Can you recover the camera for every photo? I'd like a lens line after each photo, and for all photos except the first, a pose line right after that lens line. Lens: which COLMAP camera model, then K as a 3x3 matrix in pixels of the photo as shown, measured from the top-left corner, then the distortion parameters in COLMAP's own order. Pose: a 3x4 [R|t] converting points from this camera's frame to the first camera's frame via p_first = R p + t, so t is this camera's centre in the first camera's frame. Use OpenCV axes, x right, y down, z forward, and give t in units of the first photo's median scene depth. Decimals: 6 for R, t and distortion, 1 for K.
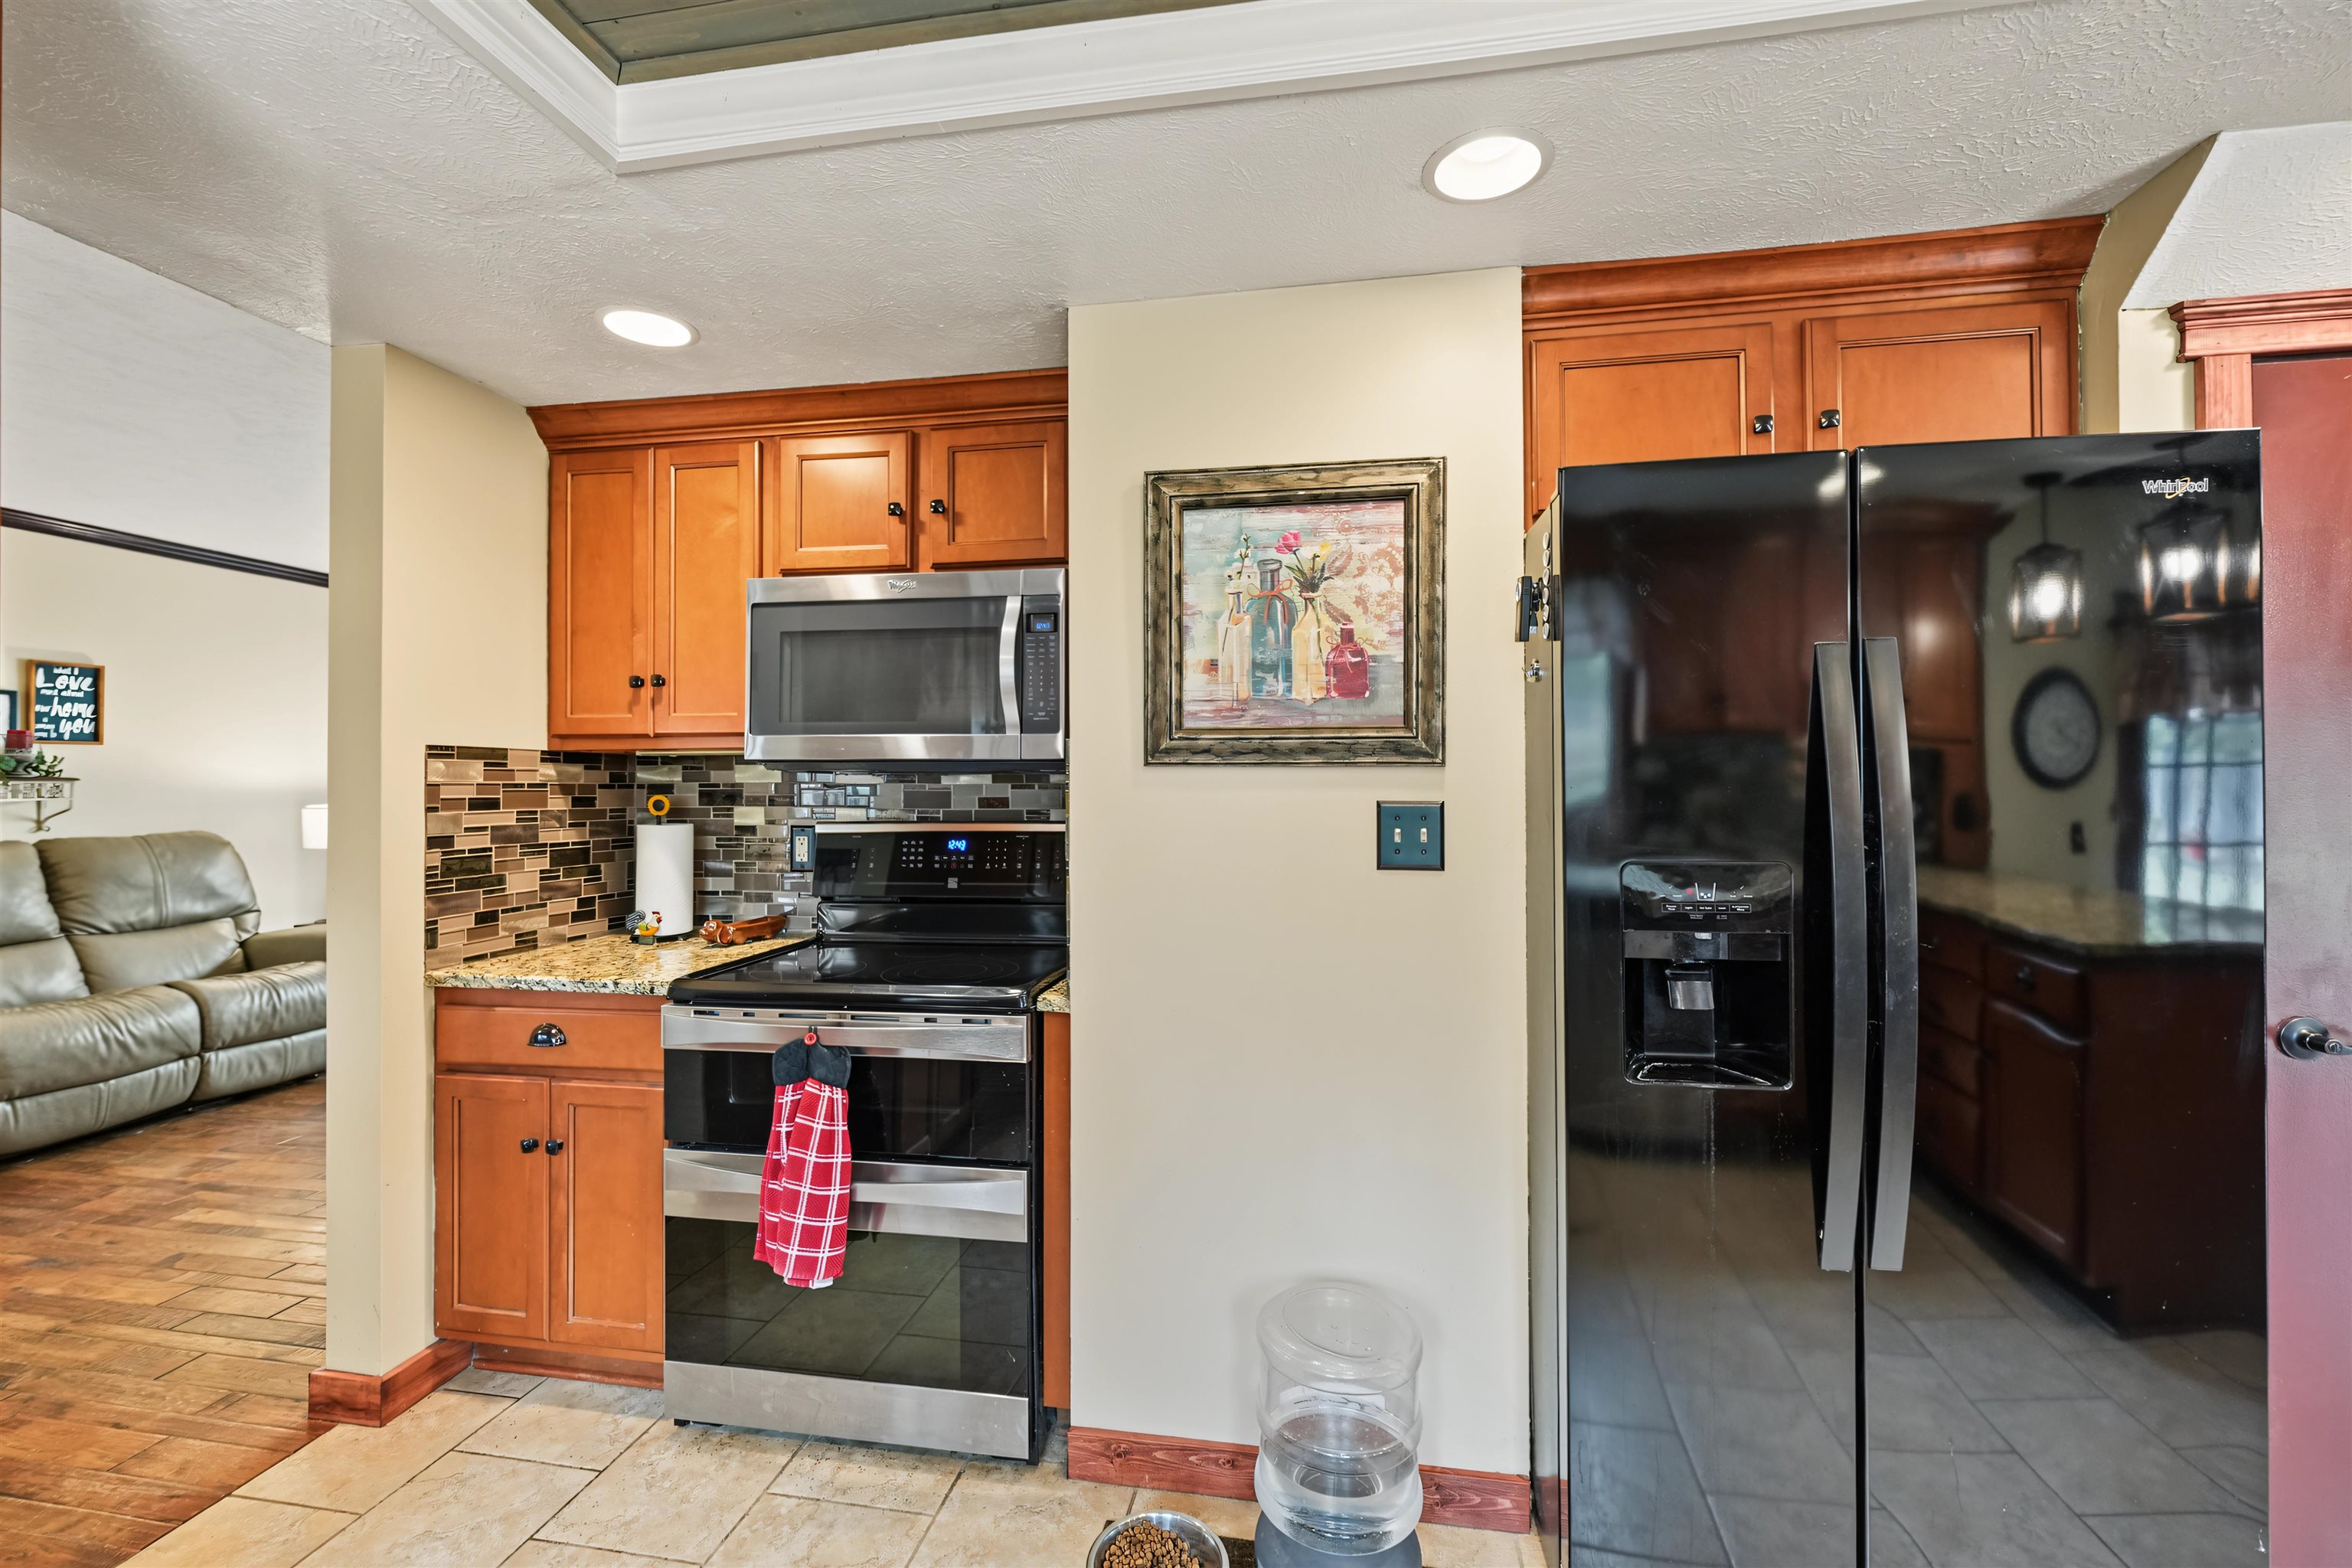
lens RADIAL K [[982.8, 0, 1176.8], [0, 982.8, 777.7], [0, 0, 1]] dist [0.001606, -0.001766]
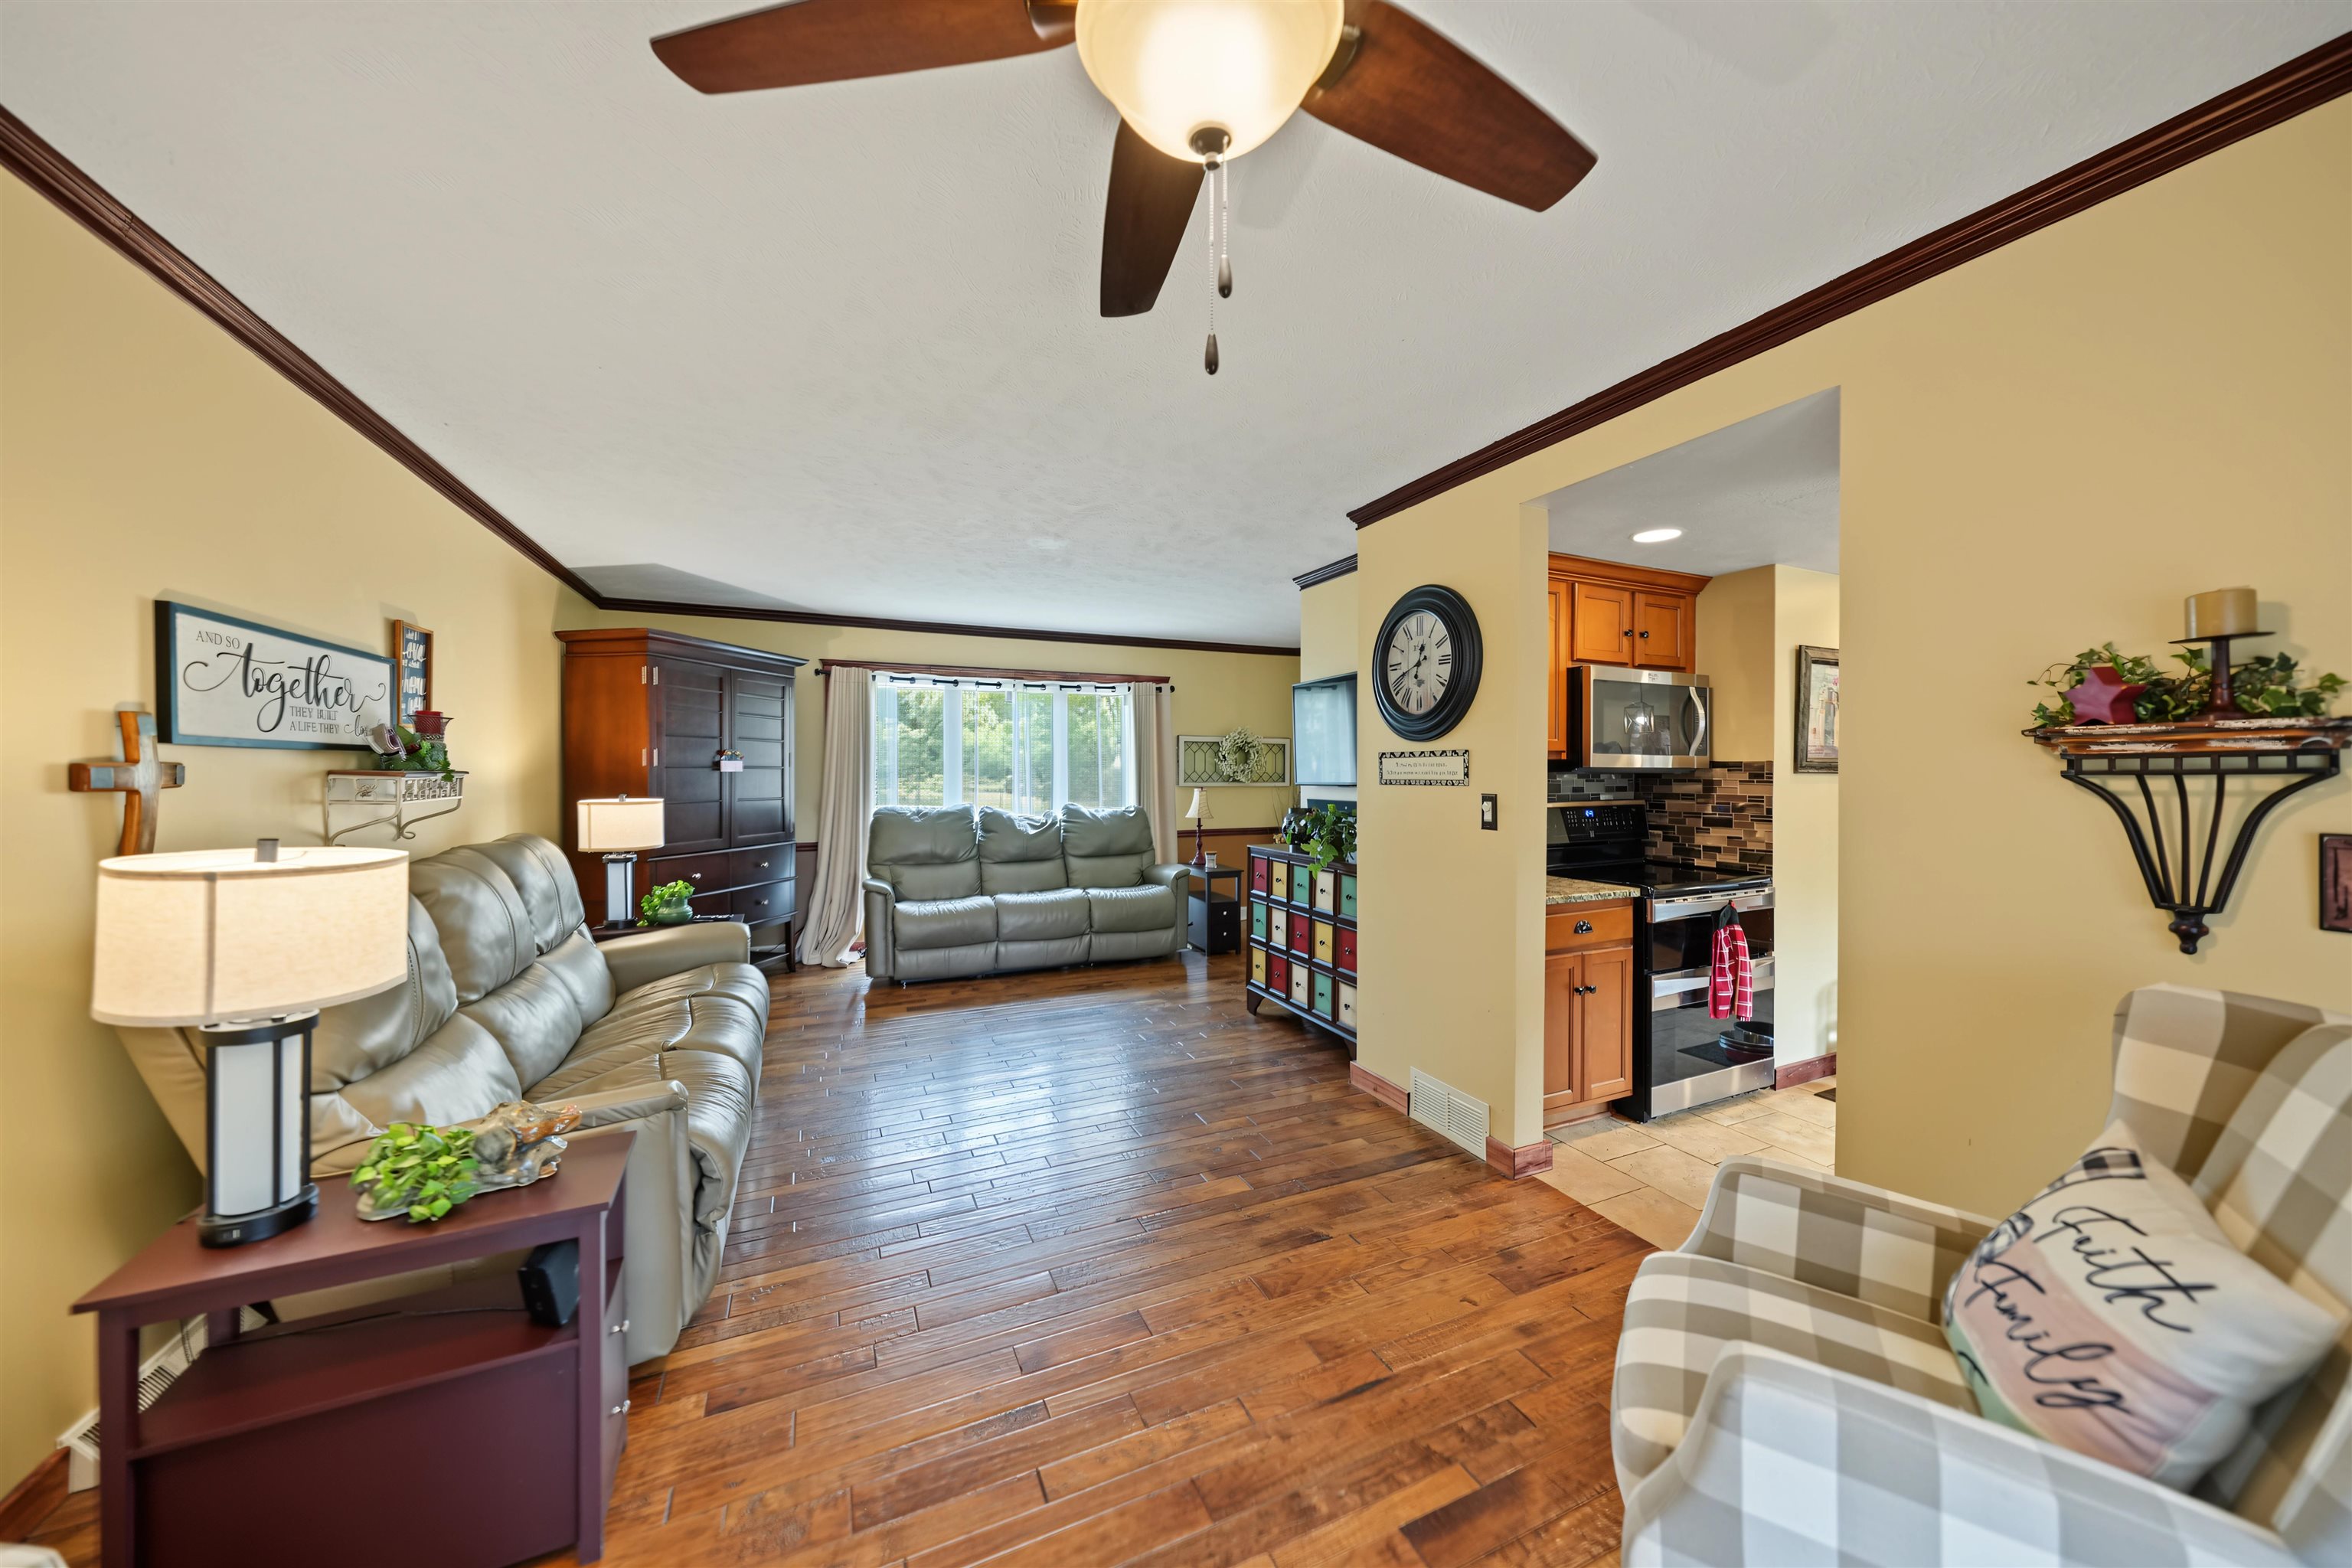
lens RADIAL K [[813.7, 0, 1173.8], [0, 813.7, 775.8], [0, 0, 1]] dist [0.000803, 0.000021]
pose [[0.825370, -0.000532, 0.564592, -1.006879], [-0.007573, 0.999899, 0.012013, -0.008153], [-0.564541, -0.014190, 0.825283, 0.107217]]
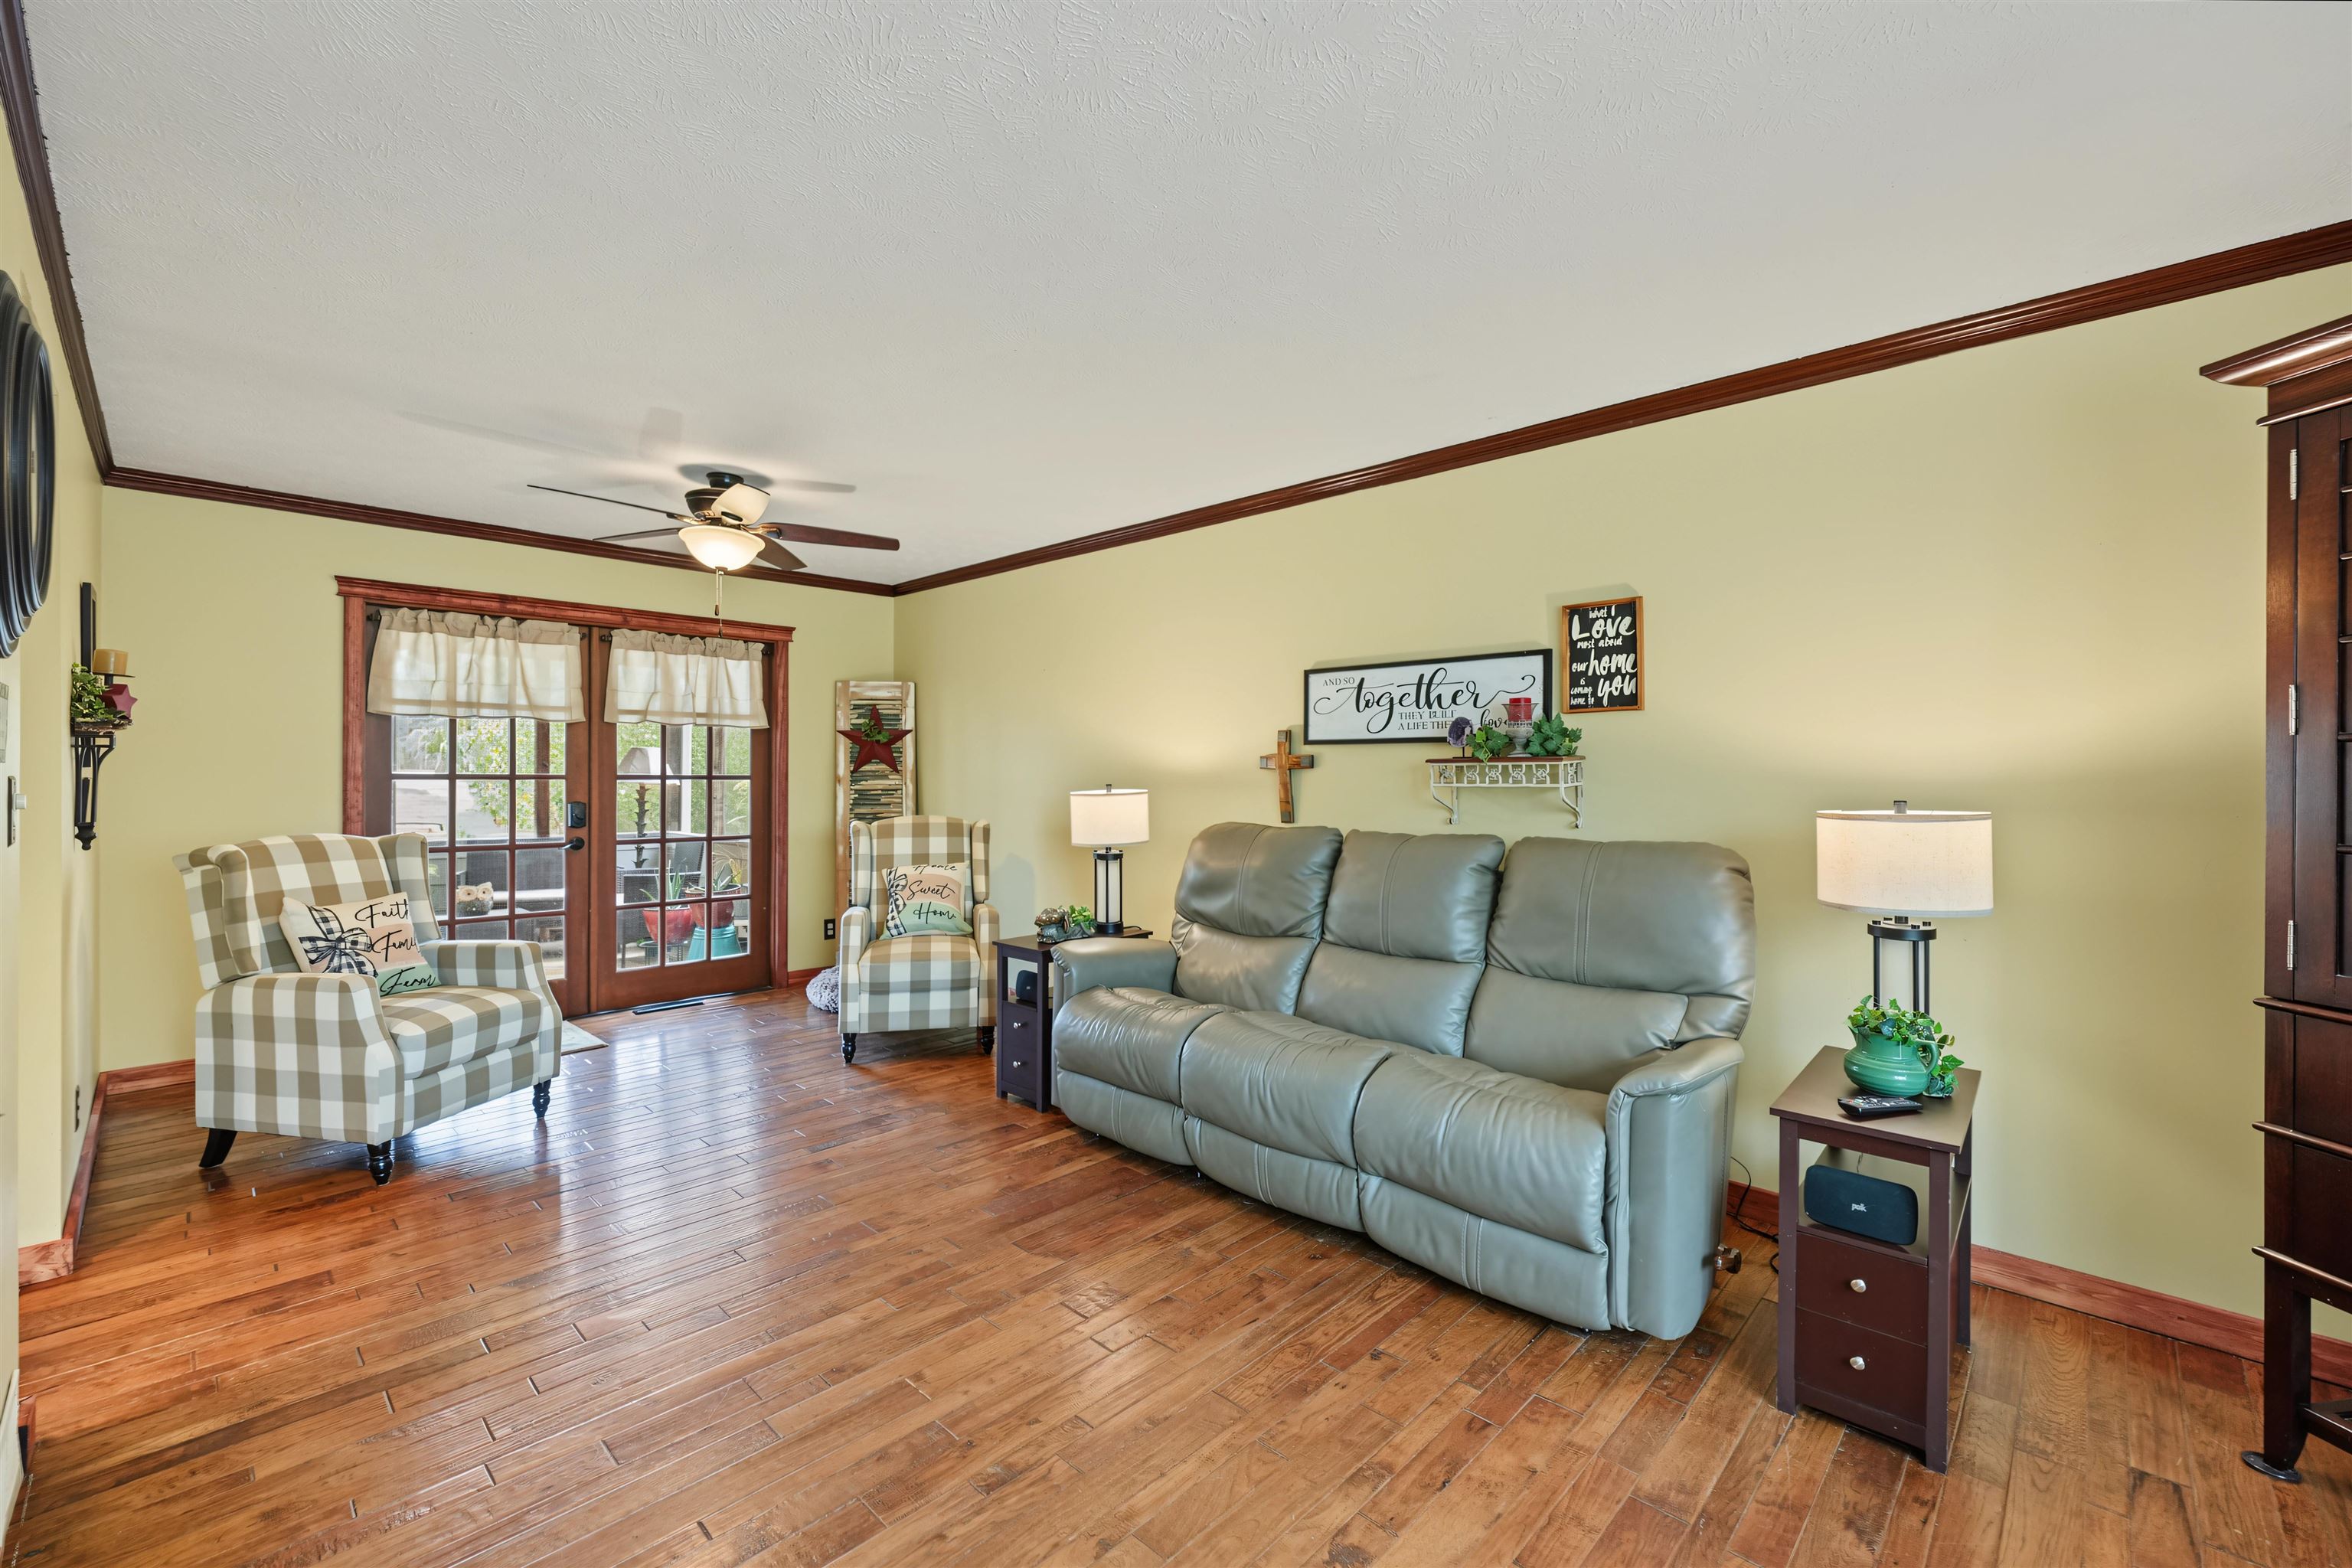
lens RADIAL K [[982.8, 0, 1179.1], [0, 982.8, 773.7], [0, 0, 1]] dist [0.001606, -0.001766]
pose [[-0.555268, 0.000295, -0.831672, -0.343300], [0.002359, 0.999996, -0.001219, 0.012755], [0.831668, -0.002639, -0.555266, 1.160027]]
